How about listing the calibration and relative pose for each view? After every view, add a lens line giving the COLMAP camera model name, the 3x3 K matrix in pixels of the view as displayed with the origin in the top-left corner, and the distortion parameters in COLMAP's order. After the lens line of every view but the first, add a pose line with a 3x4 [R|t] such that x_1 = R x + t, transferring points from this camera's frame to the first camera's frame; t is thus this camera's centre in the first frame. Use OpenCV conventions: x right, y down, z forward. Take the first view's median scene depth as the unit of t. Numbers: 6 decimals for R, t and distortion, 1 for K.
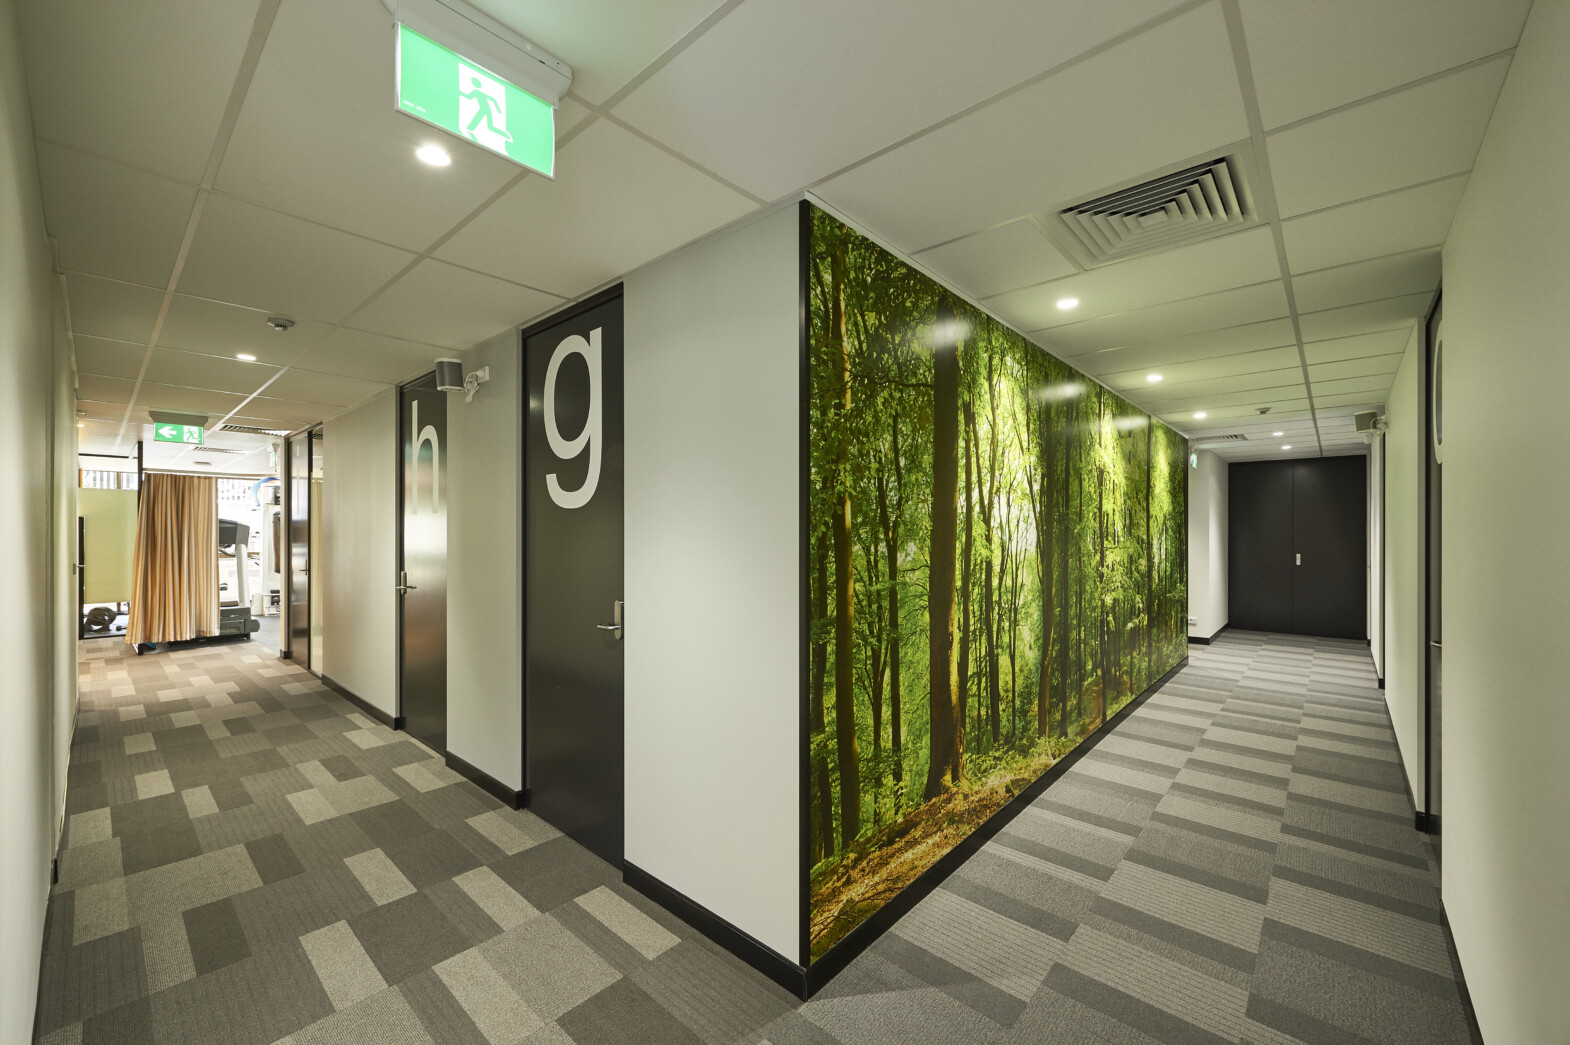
lens RADIAL K [[622.0, 0, 778.9], [0, 622.0, 527.4], [0, 0, 1]] dist [-0.000202, -0.000135]
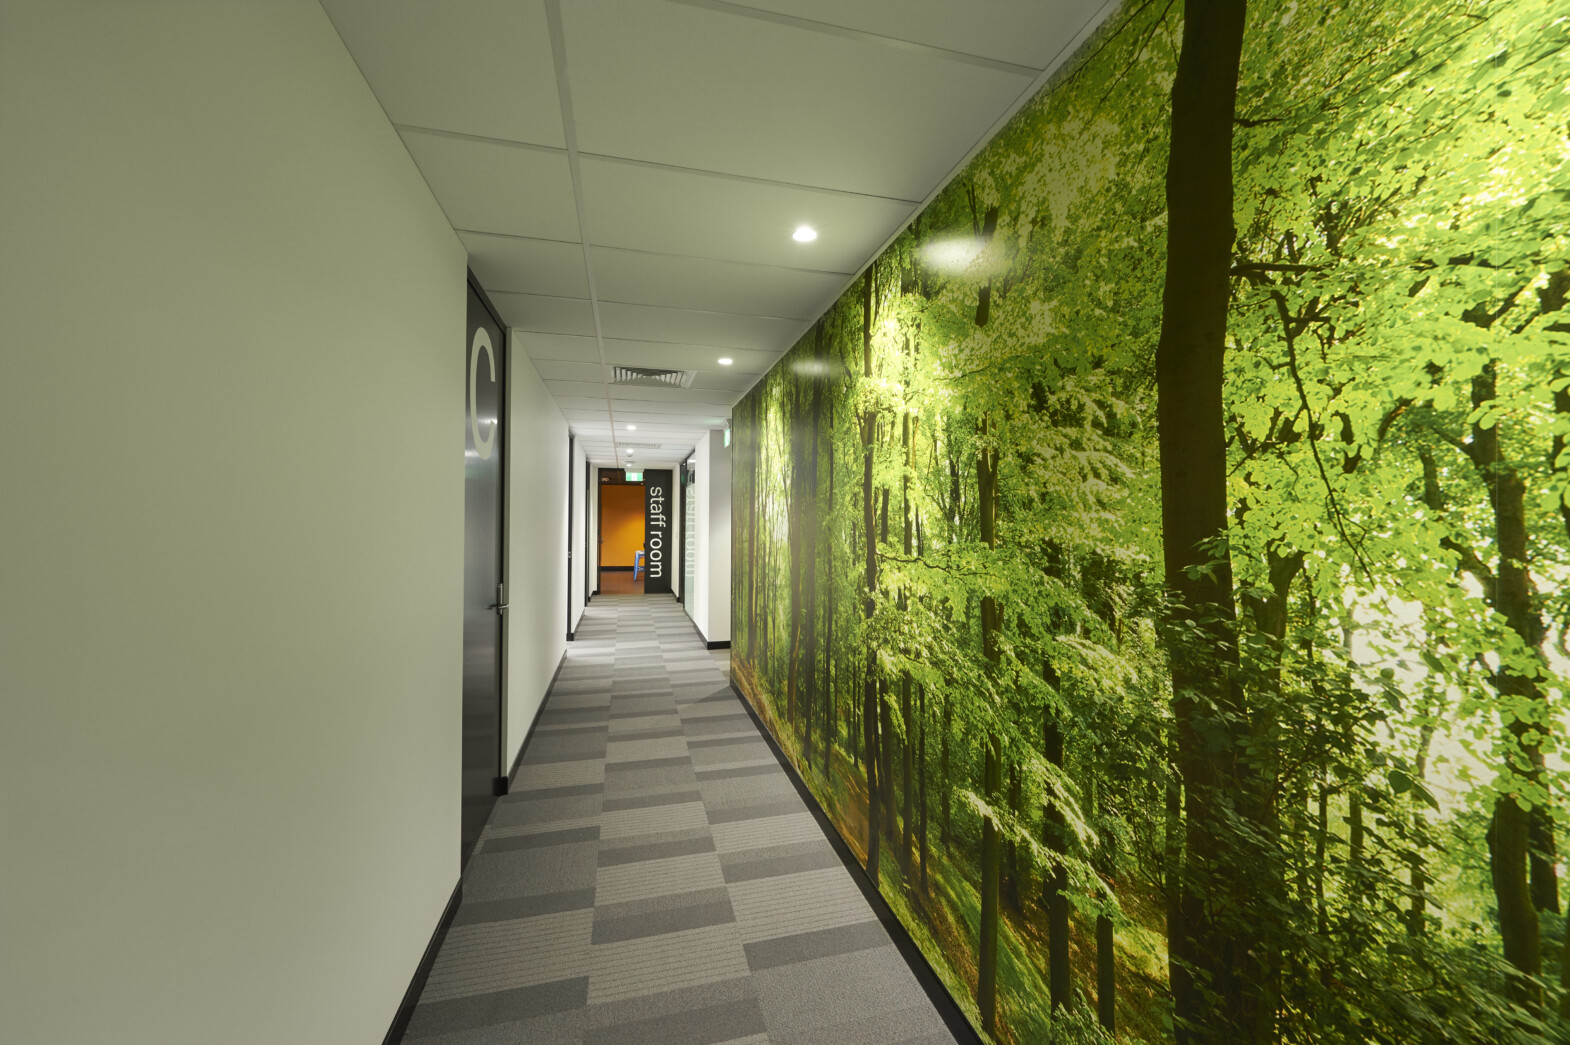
lens RADIAL K [[622.0, 0, 785.7], [0, 622.0, 517.8], [0, 0, 1]] dist [-0.000202, -0.000135]
pose [[-0.553675, -0.016857, -0.832562, 1.088796], [-0.010512, 0.999857, -0.013253, 0.009244], [0.832666, 0.001414, -0.553773, 1.323667]]
